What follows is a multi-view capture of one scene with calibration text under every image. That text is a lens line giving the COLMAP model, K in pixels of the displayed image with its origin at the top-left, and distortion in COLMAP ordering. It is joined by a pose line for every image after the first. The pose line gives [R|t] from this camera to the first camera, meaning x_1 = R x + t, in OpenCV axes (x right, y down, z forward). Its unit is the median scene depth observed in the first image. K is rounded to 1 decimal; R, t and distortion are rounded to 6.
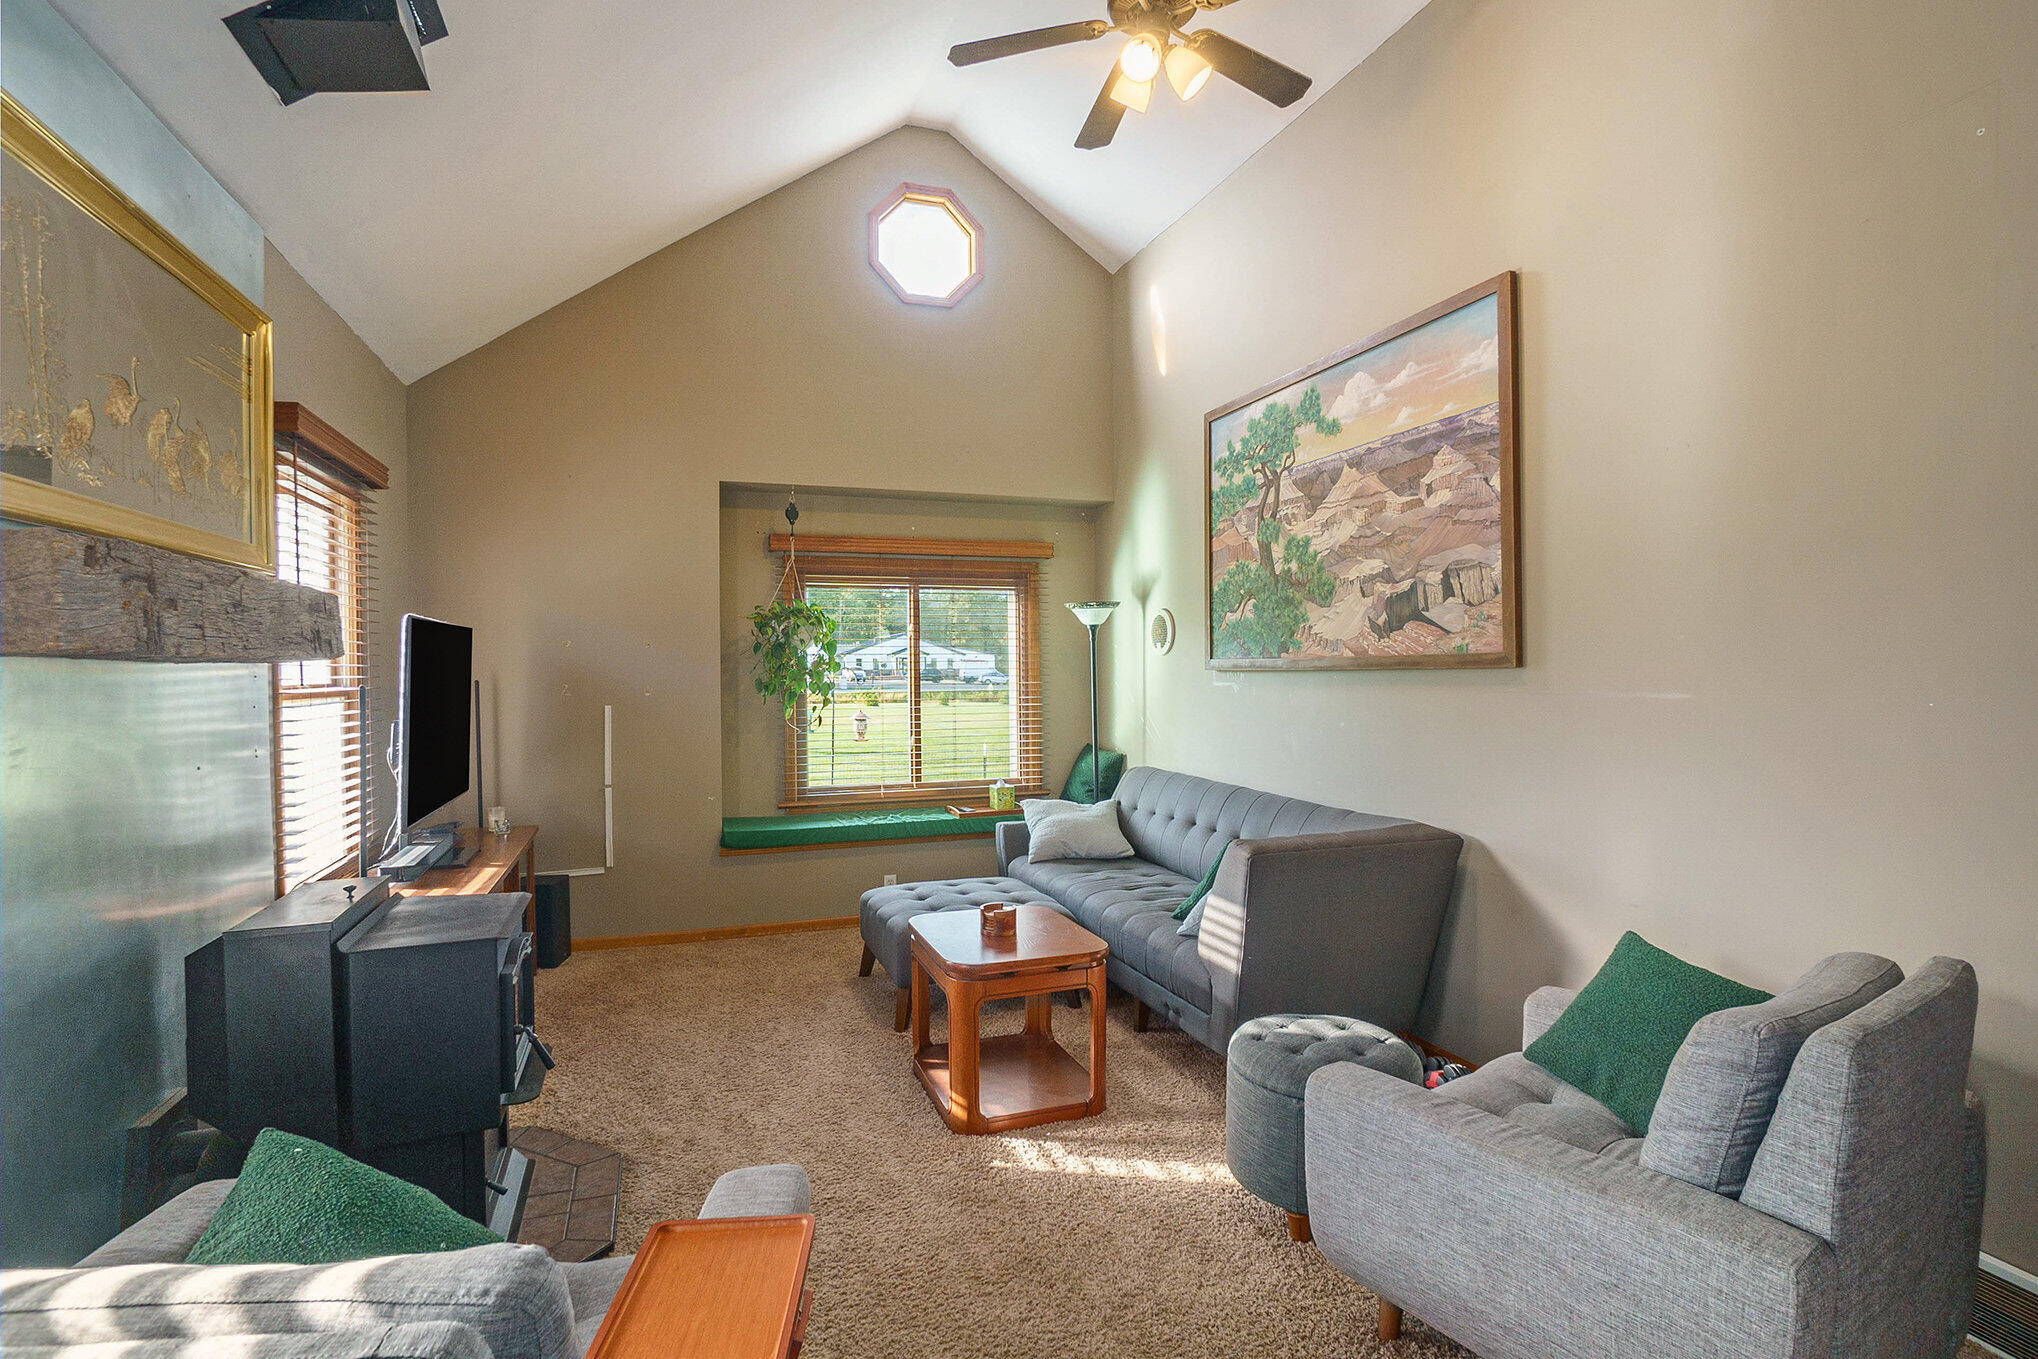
lens RADIAL K [[1037.9, 0, 924.4], [0, 1037.9, 729.0], [0, 0, 1]] dist [-0.032154, 0.003140]
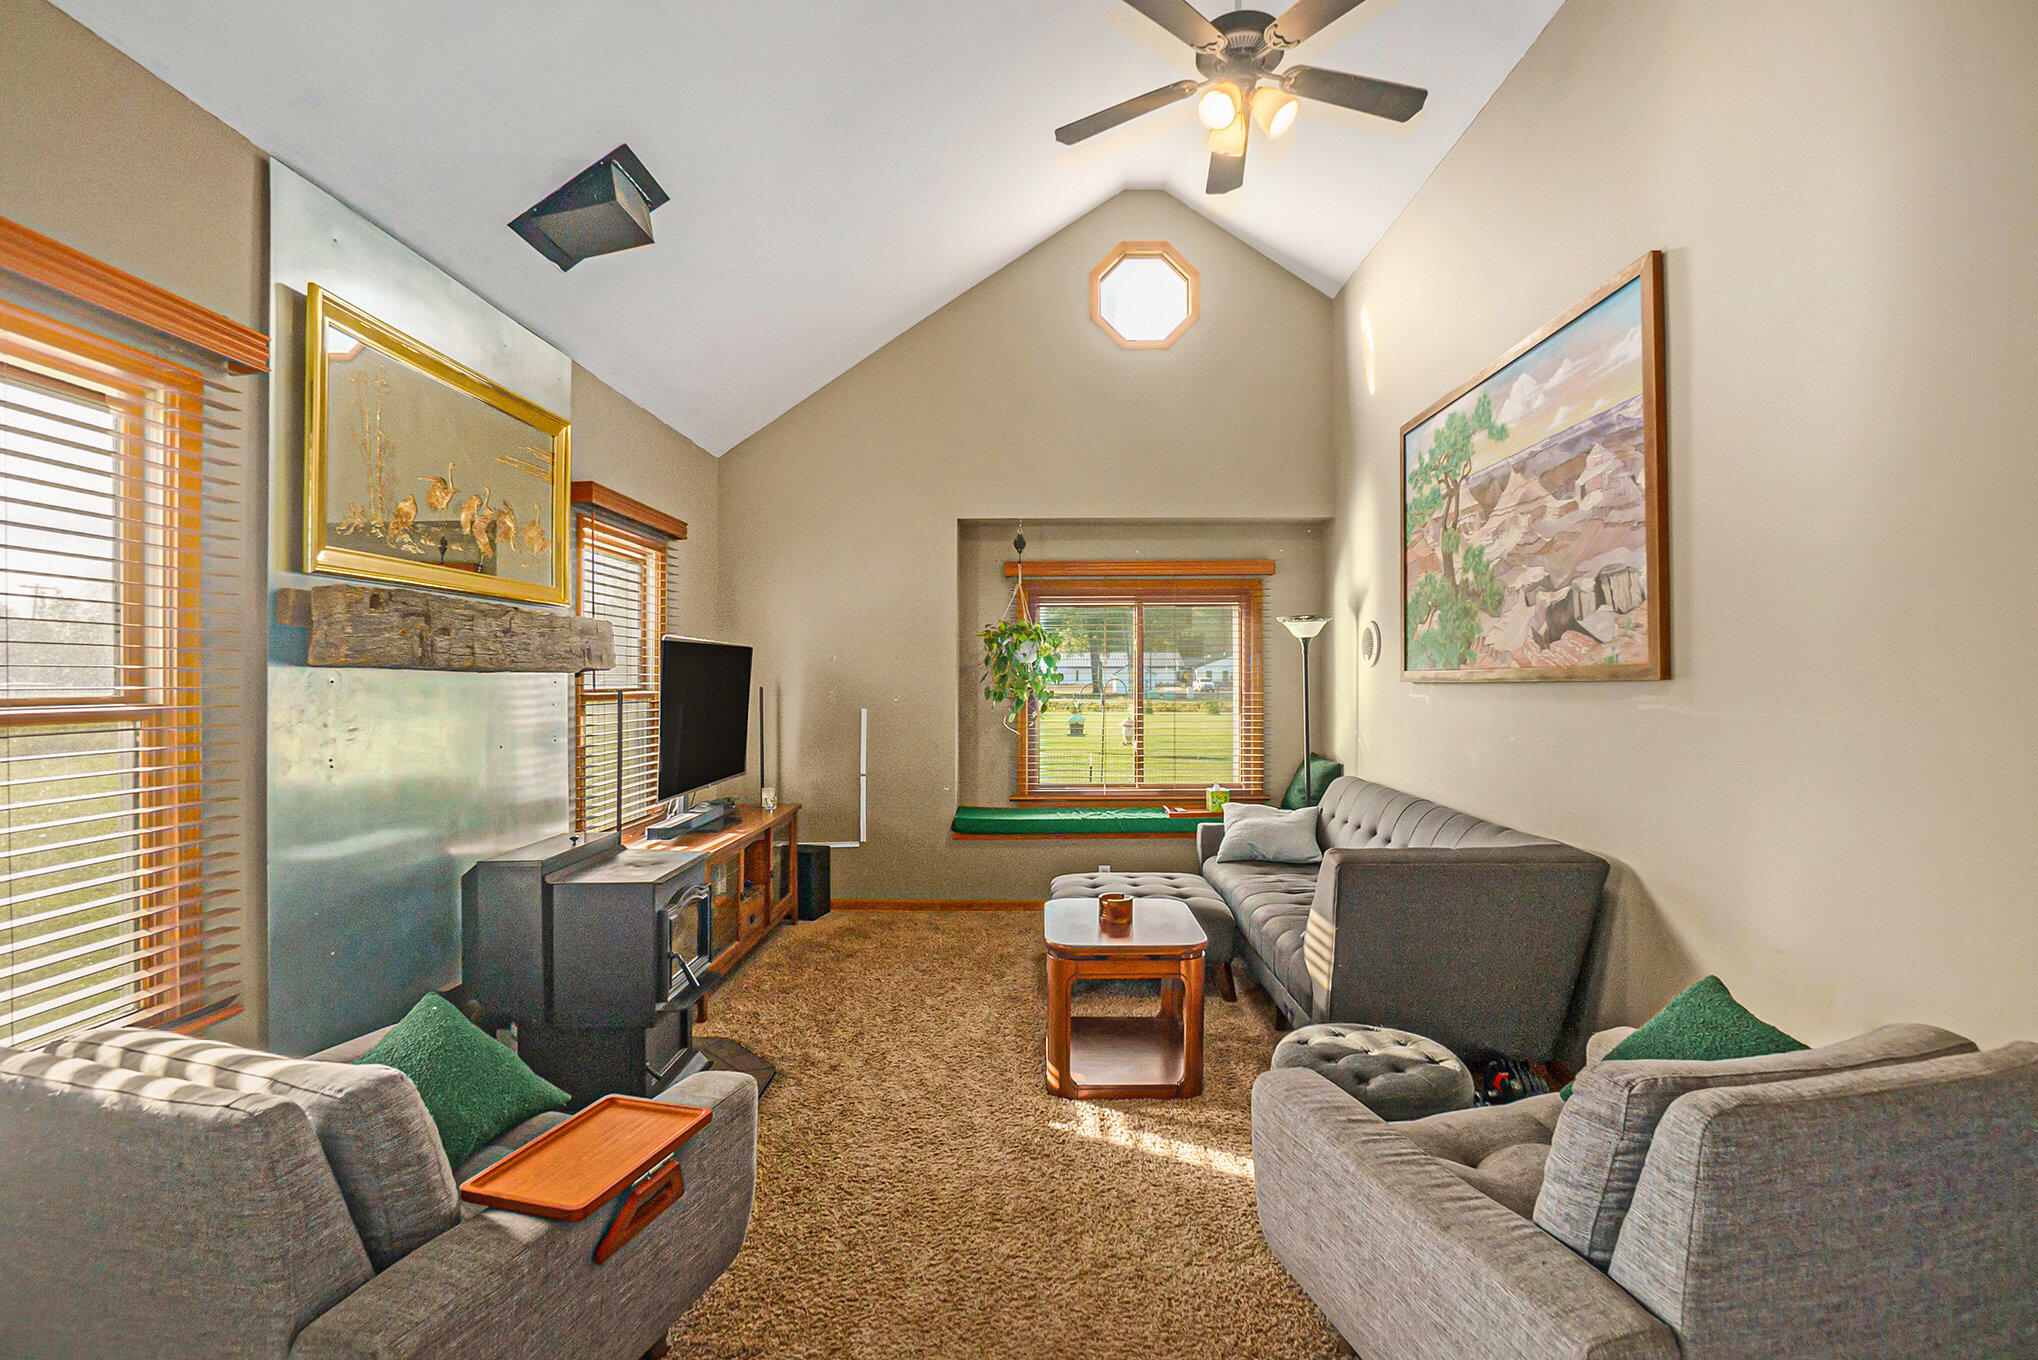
lens RADIAL K [[936.9, 0, 960.2], [0, 936.9, 723.2], [0, 0, 1]] dist [-0.045571, 0.009708]
pose [[0.936756, 0.020428, -0.349386, 0.253847], [-0.024271, 0.999683, -0.006626, -0.000941], [0.349140, 0.014687, 0.936956, 0.015498]]
